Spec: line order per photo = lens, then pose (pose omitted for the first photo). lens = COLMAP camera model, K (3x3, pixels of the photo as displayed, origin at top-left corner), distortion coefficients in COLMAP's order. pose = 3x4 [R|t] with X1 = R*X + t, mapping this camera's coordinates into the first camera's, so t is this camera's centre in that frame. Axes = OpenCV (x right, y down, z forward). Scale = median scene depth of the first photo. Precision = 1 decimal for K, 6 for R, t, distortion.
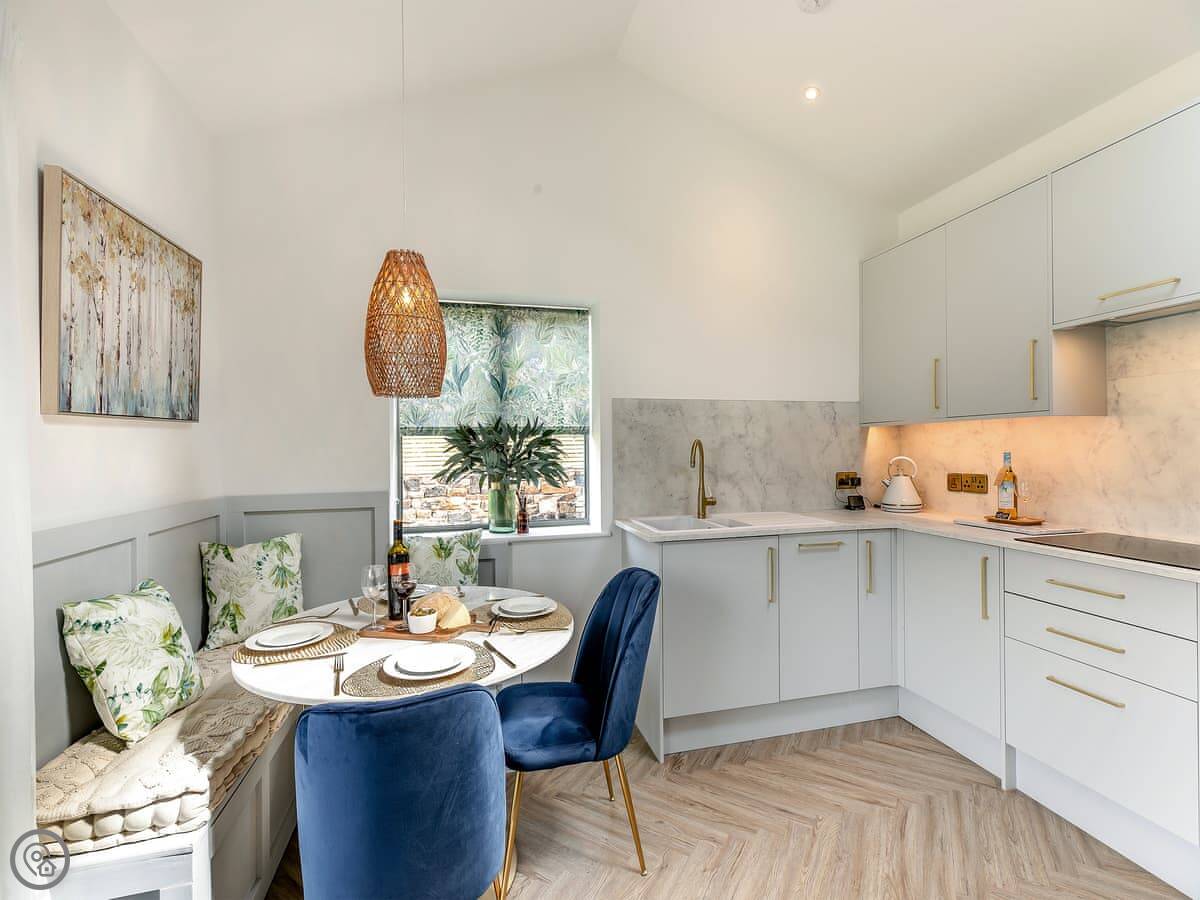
lens RADIAL K [[536.8, 0, 600.1], [0, 536.8, 449.0], [0, 0, 1]] dist [0.002876, 0.000170]
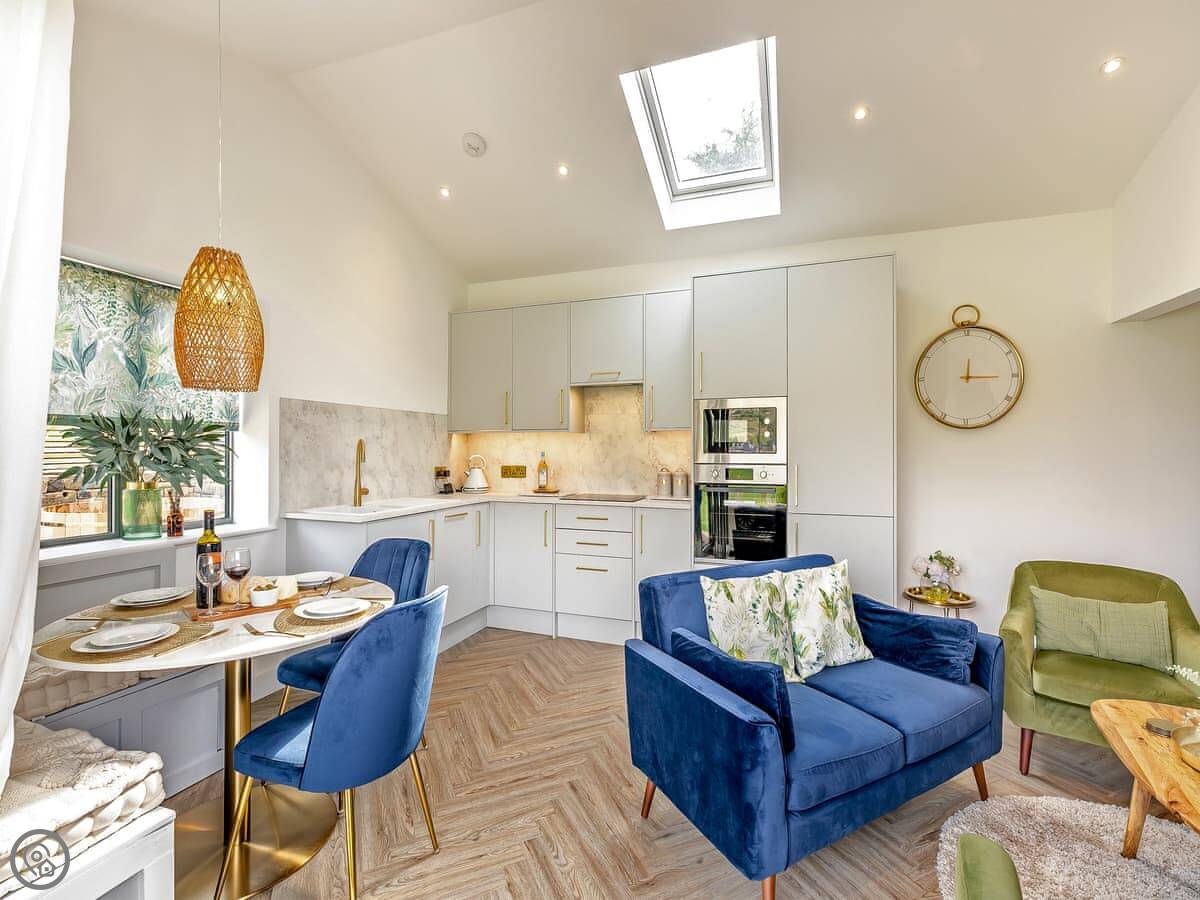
lens RADIAL K [[543.2, 0, 600.0], [0, 543.2, 452.5], [0, 0, 1]] dist [0.005776, -0.000247]
pose [[0.567122, 0.008157, 0.823593, -0.546190], [-0.005426, 0.999966, -0.006168, 0.017409], [-0.823616, -0.000971, 0.567147, -0.129470]]
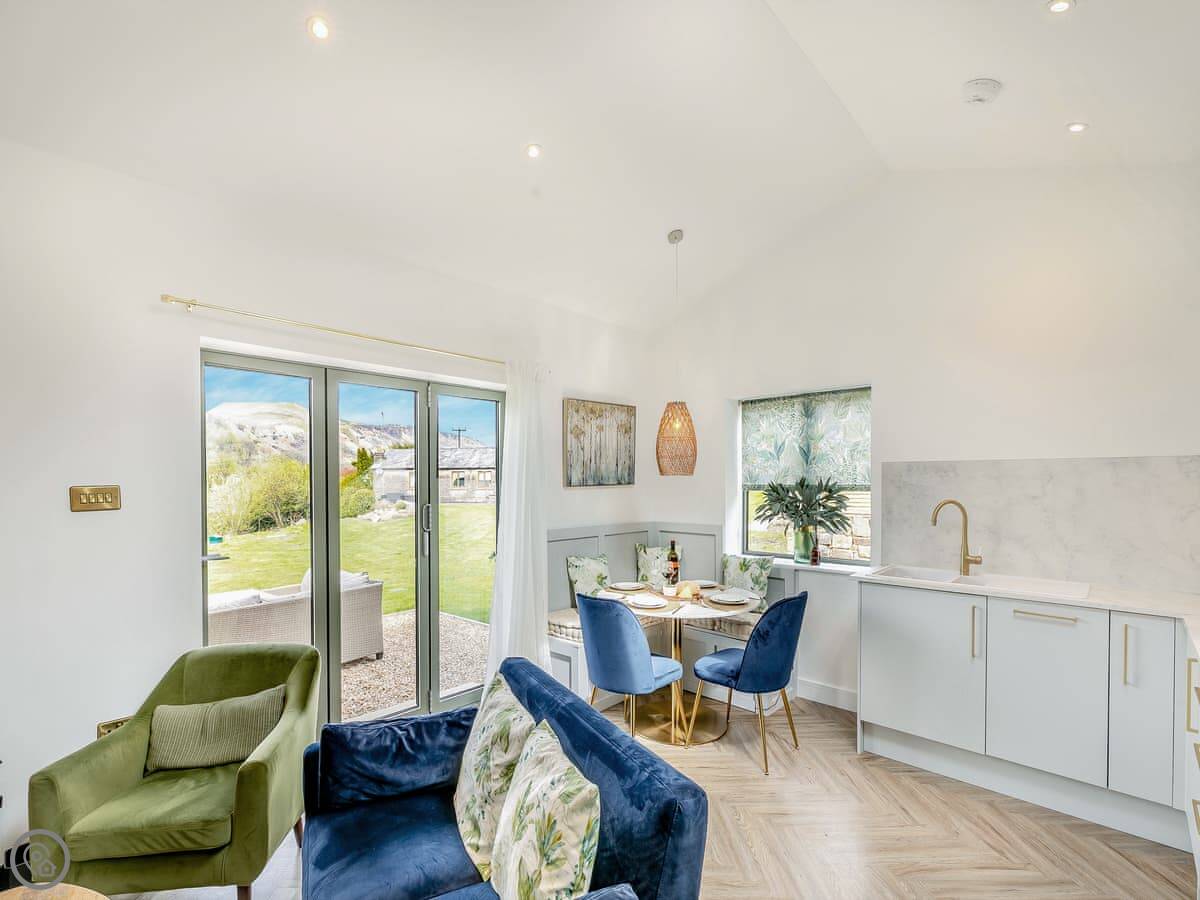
lens RADIAL K [[554.5, 0, 597.7], [0, 554.5, 492.4], [0, 0, 1]] dist [0.001380, 0.000280]
pose [[0.531367, 0.026265, -0.846734, 0.798552], [-0.007019, 0.999621, 0.026603, -0.061812], [0.847113, -0.008193, 0.531350, -0.201561]]
